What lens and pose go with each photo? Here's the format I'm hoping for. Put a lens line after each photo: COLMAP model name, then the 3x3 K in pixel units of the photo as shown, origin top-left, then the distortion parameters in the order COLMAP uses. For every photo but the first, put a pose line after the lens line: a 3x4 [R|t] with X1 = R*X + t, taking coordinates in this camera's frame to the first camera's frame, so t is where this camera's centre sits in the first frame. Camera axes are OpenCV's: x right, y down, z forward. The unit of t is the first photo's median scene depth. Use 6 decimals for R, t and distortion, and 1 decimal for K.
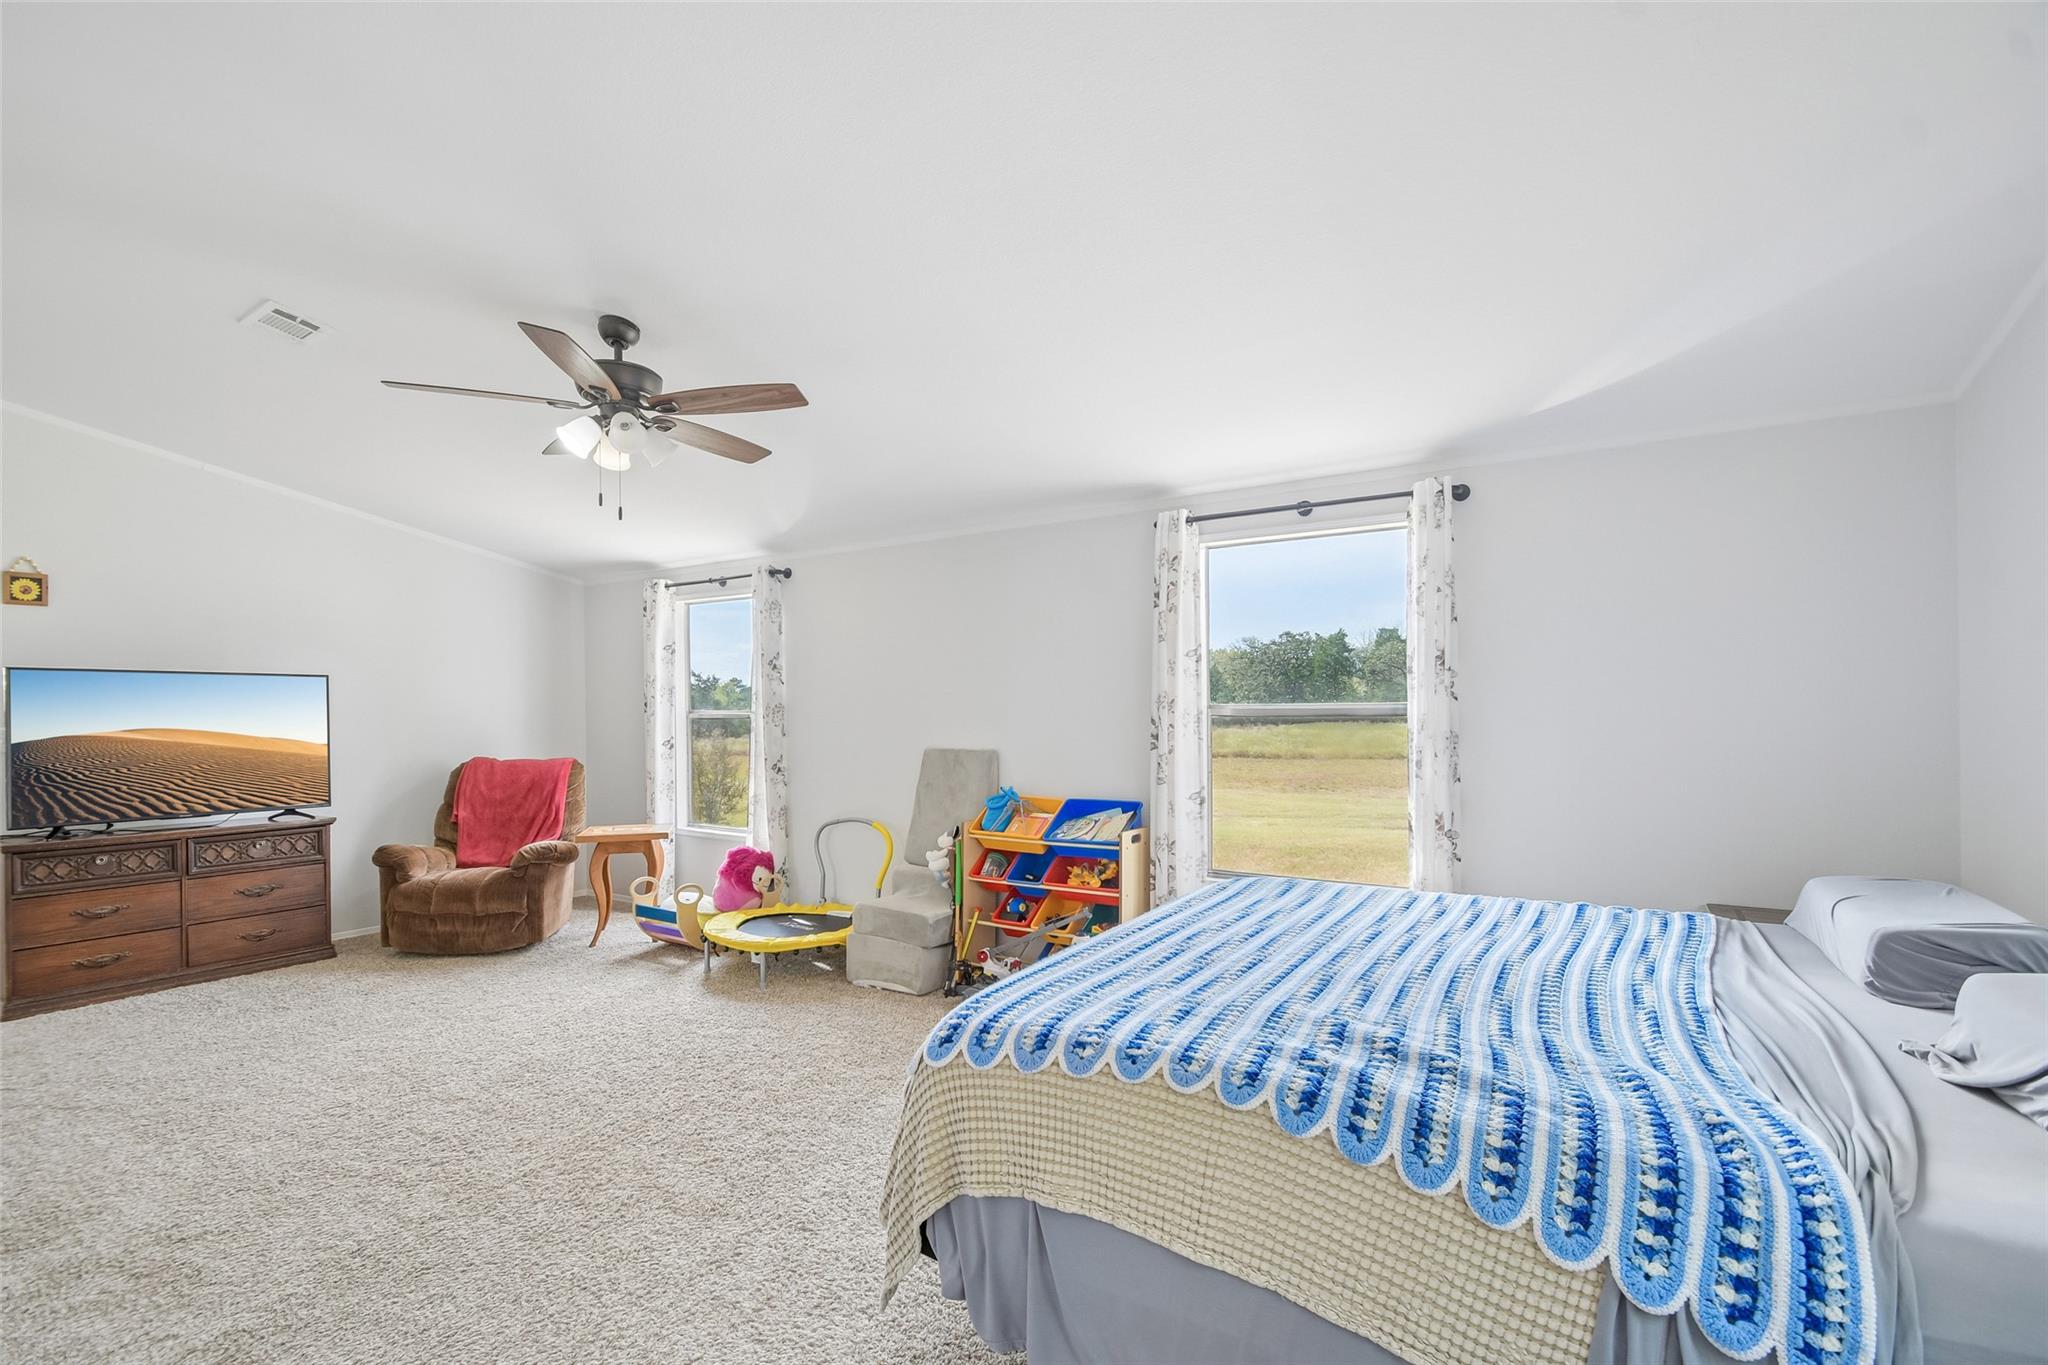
lens RADIAL K [[909.0, 0, 1019.6], [0, 909.0, 719.5], [0, 0, 1]] dist [0.010477, -0.013744]
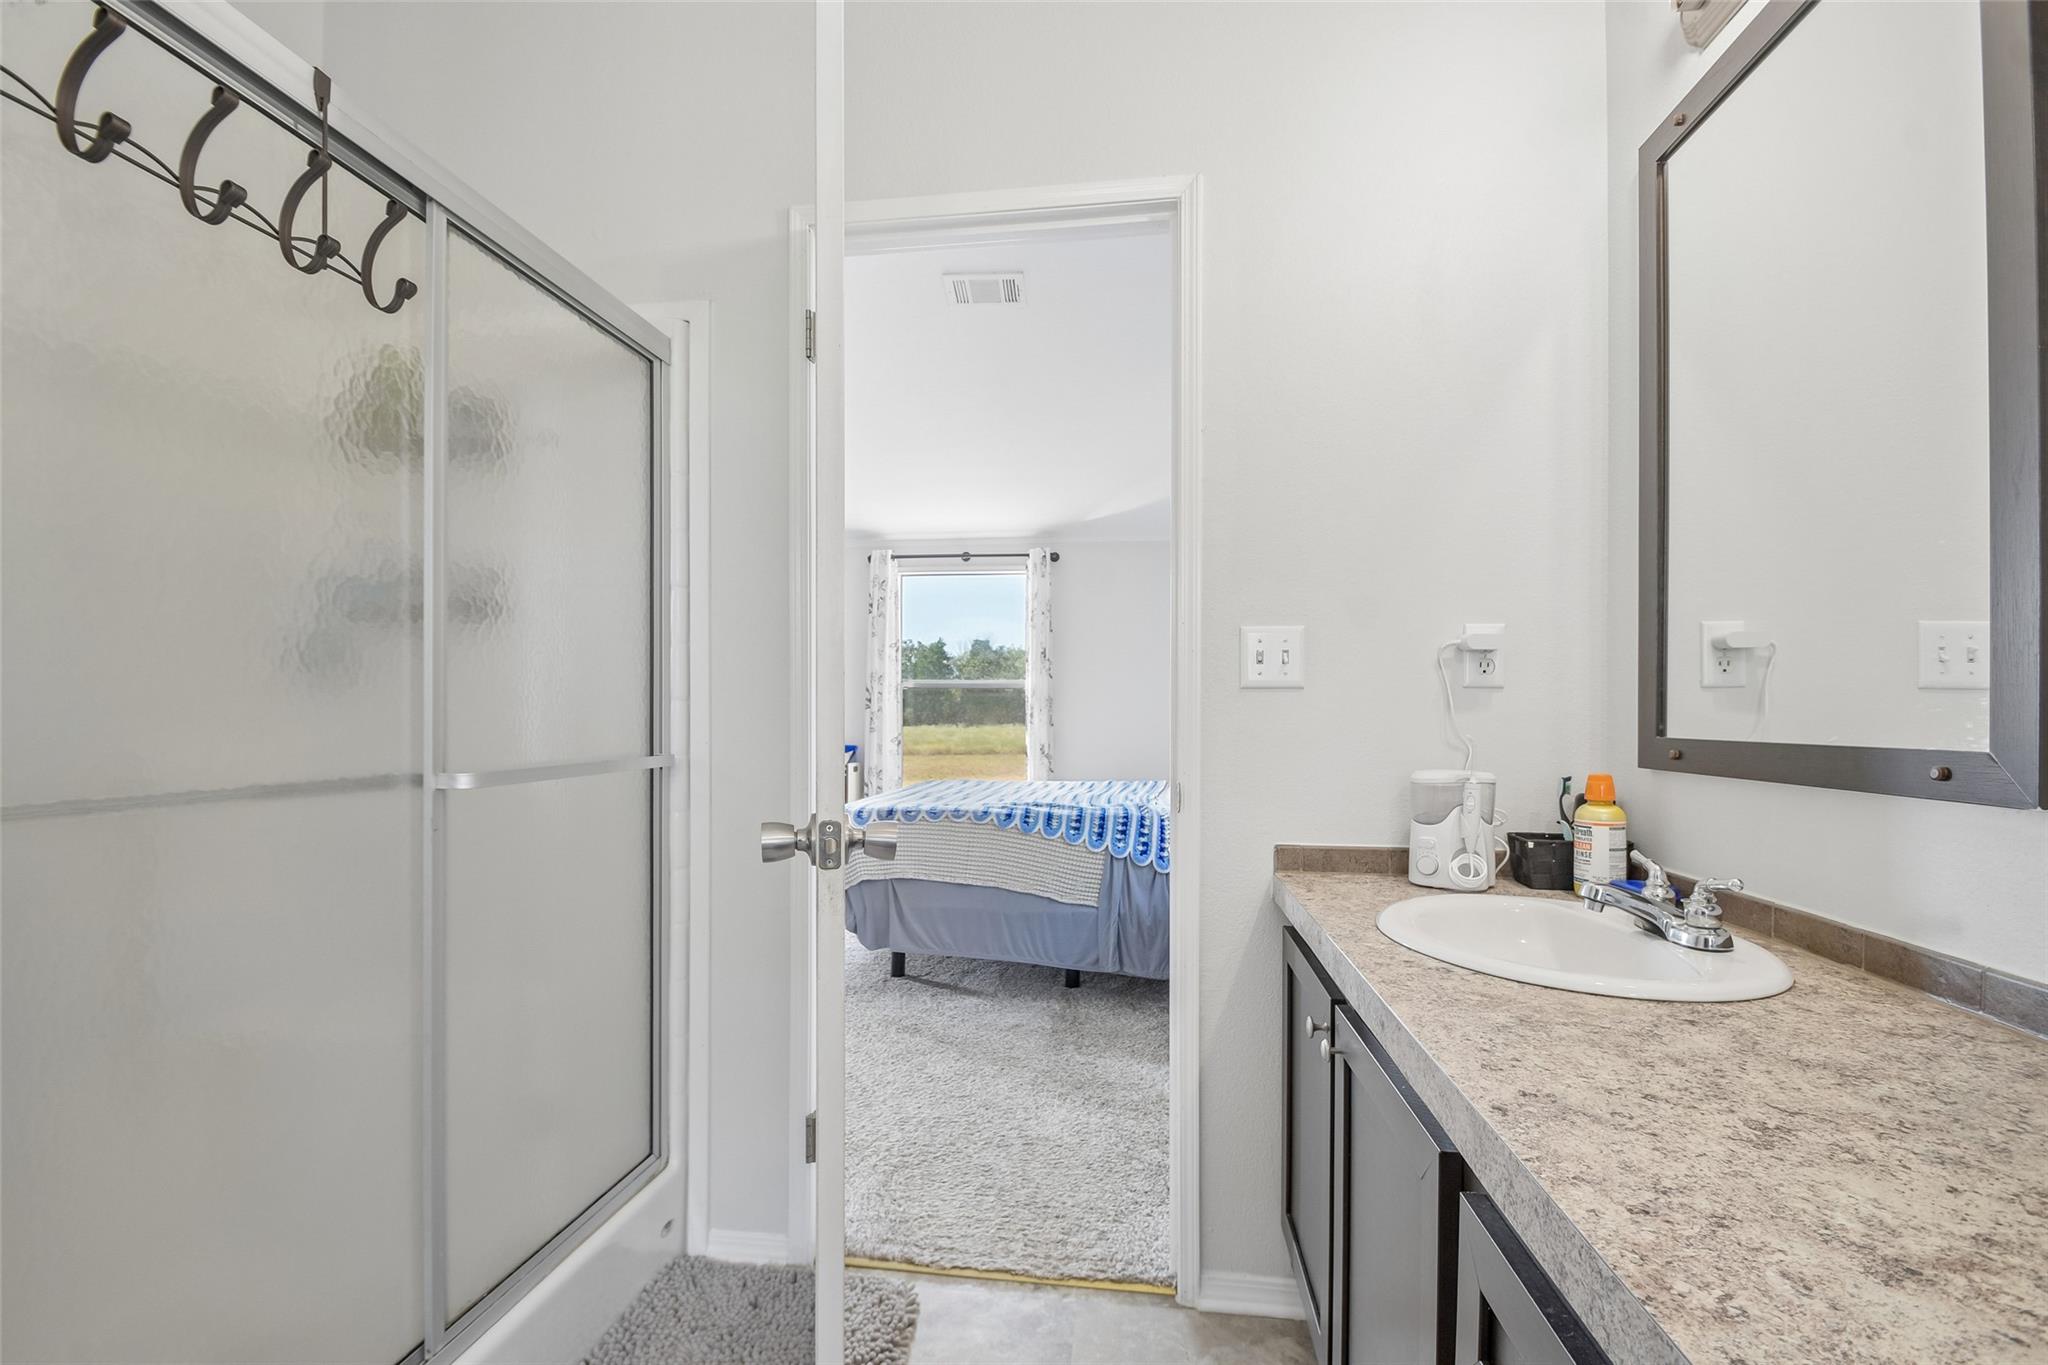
lens RADIAL K [[909.0, 0, 1019.6], [0, 909.0, 719.5], [0, 0, 1]] dist [0.010477, -0.013744]
pose [[0.909124, 0.009411, 0.416419, -0.726857], [-0.007731, 0.999954, -0.005720, 0.168081], [-0.416453, 0.001981, 0.909155, -1.343682]]
